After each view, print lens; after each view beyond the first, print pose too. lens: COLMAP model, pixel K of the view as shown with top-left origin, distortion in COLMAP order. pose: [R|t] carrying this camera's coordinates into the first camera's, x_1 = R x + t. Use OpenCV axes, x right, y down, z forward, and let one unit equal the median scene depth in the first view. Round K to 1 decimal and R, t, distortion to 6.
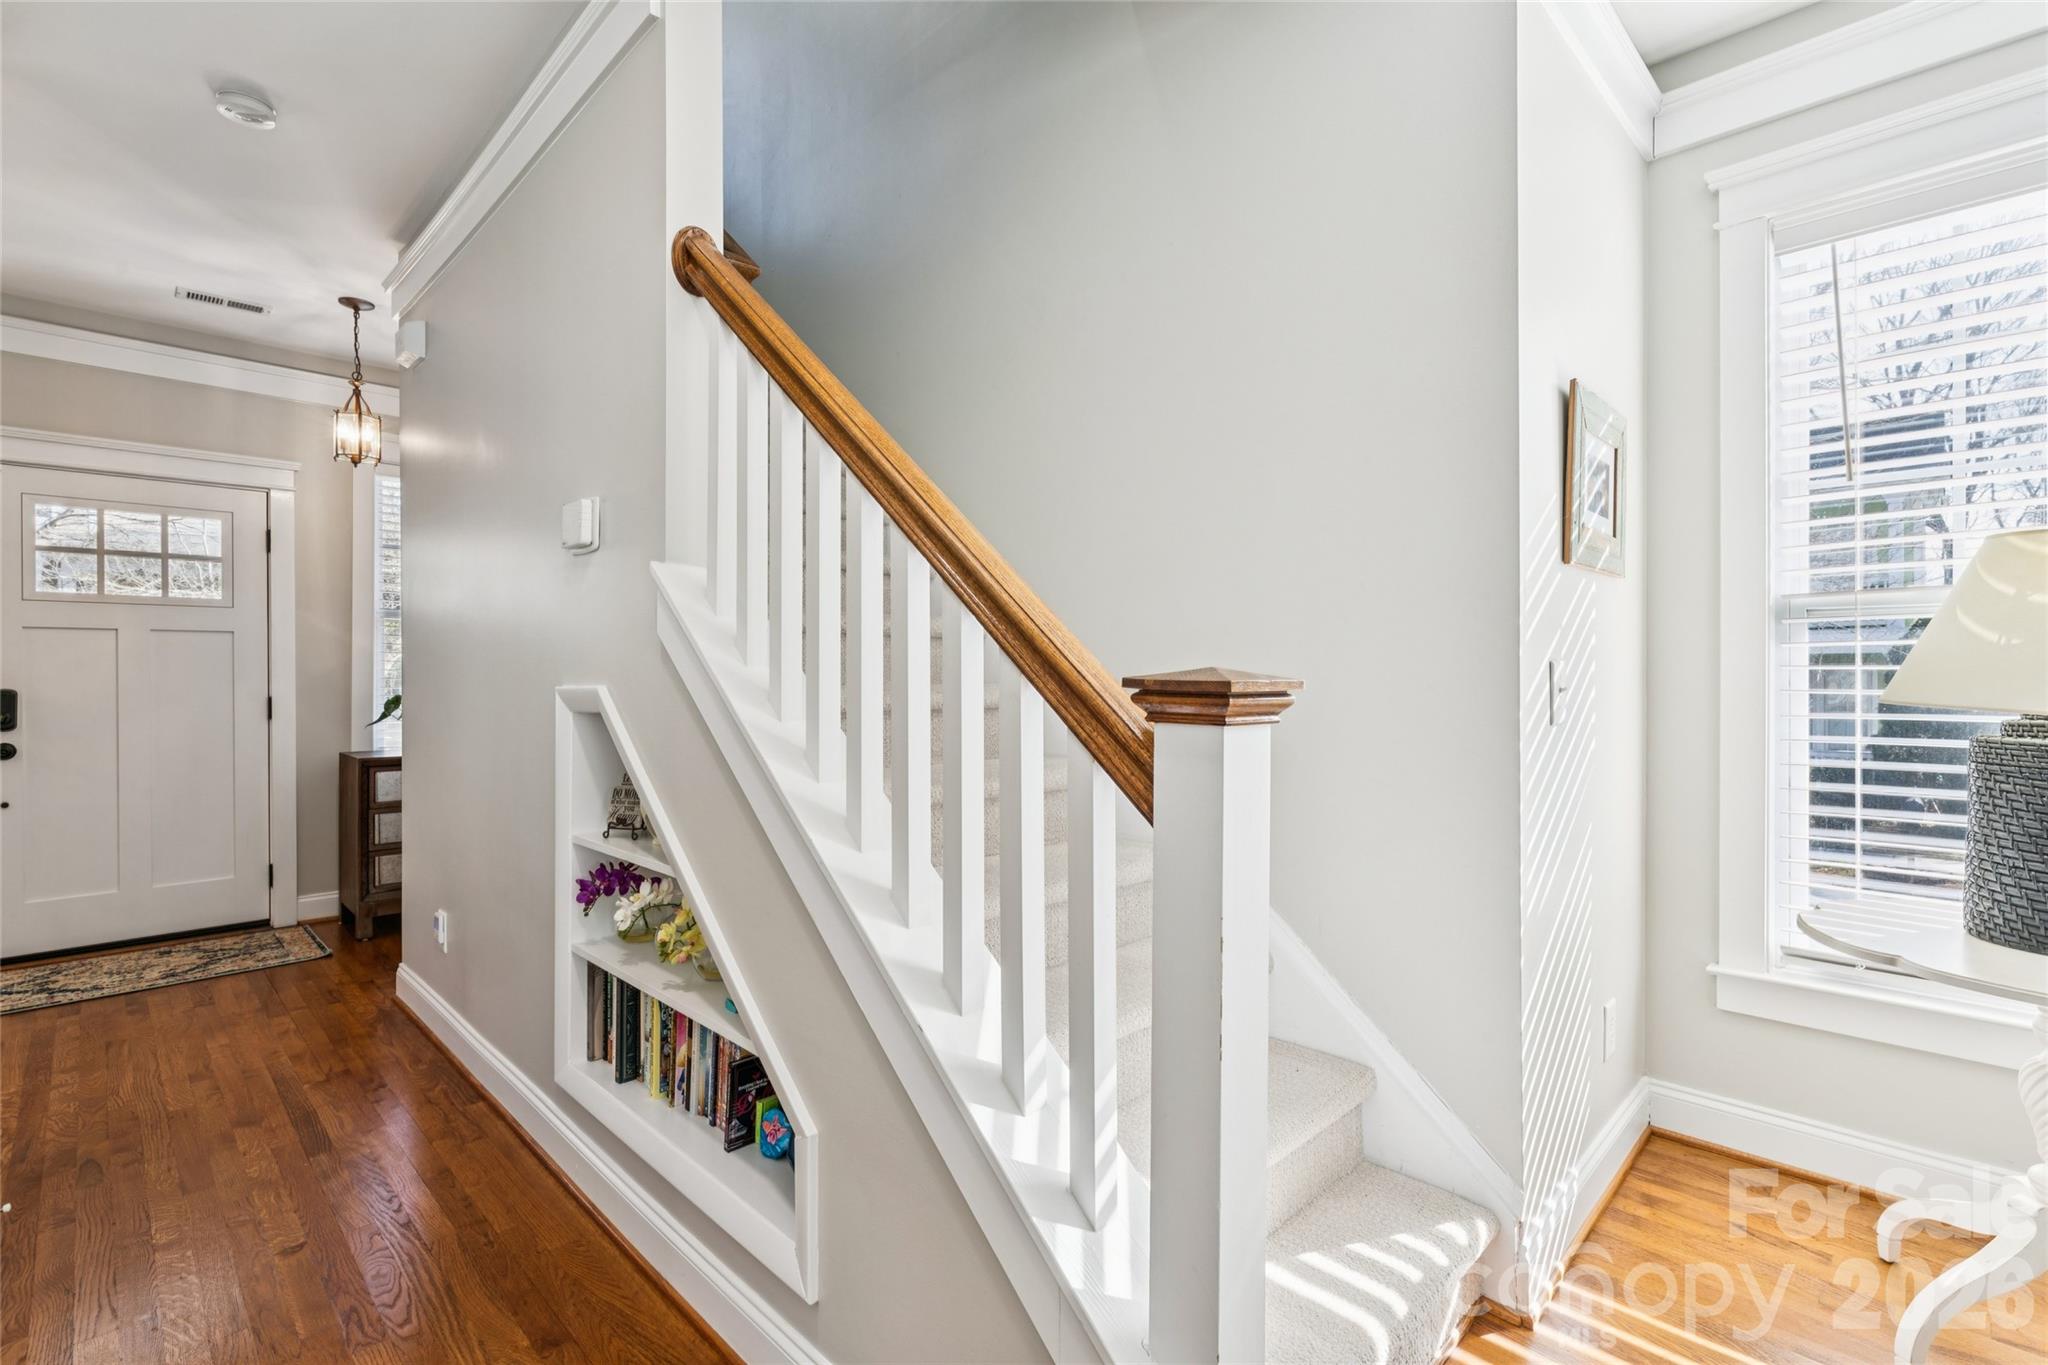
lens RADIAL K [[928.8, 0, 1020.0], [0, 928.8, 680.4], [0, 0, 1]] dist [0.000544, 0.000213]
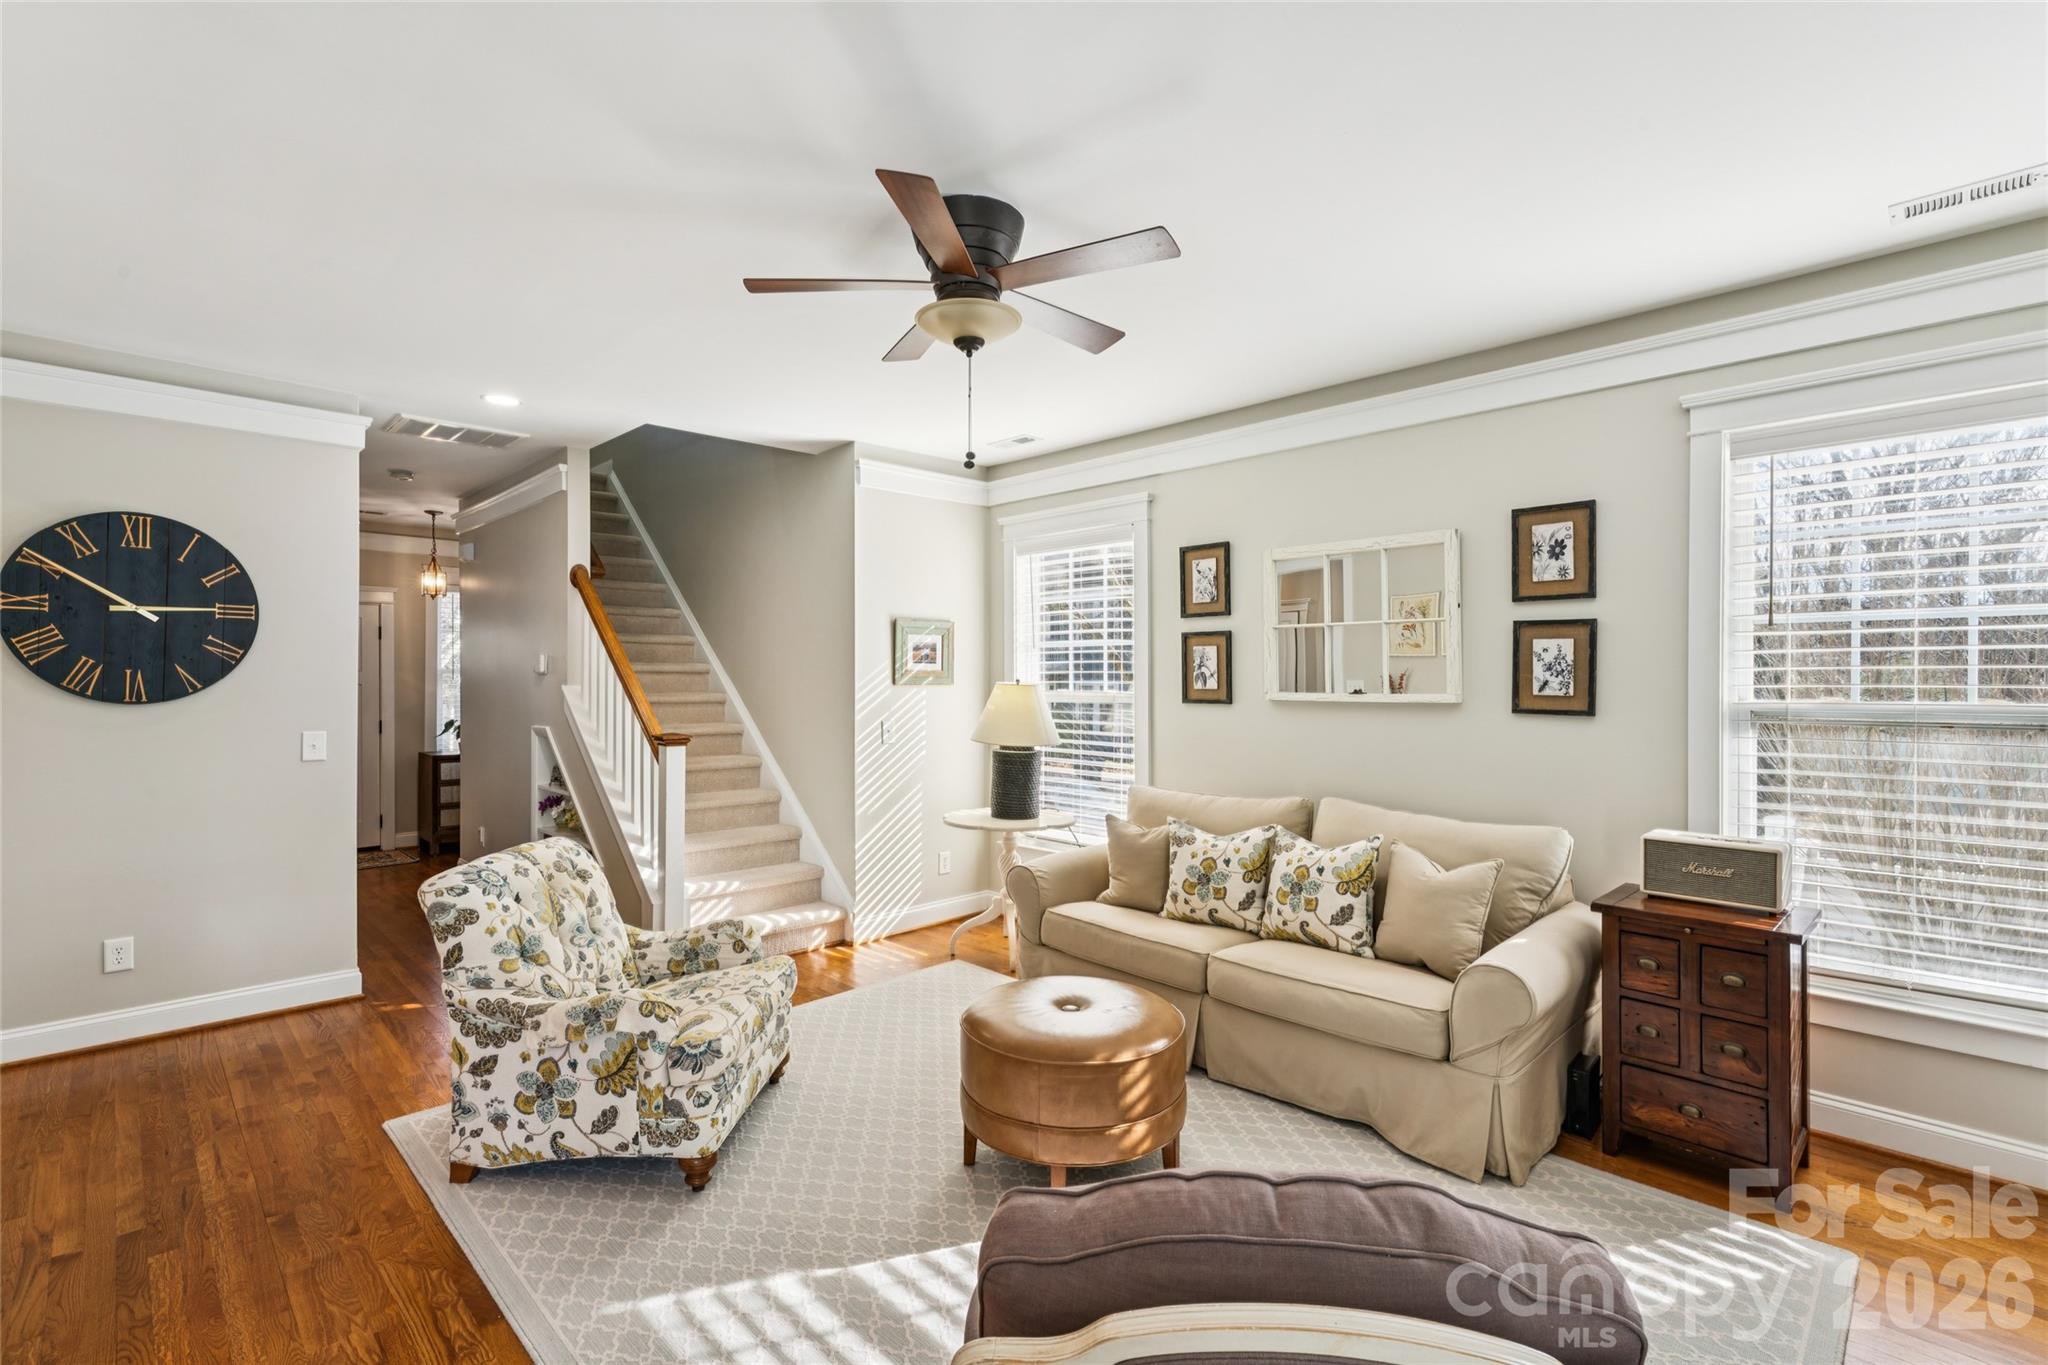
lens RADIAL K [[928.8, 0, 1020.0], [0, 928.8, 680.4], [0, 0, 1]] dist [0.000544, 0.000213]
pose [[0.999952, 0.001381, -0.009694, 0.483938], [-0.001375, 0.999999, 0.000639, -0.069674], [0.009695, -0.000625, 0.999953, -0.857392]]
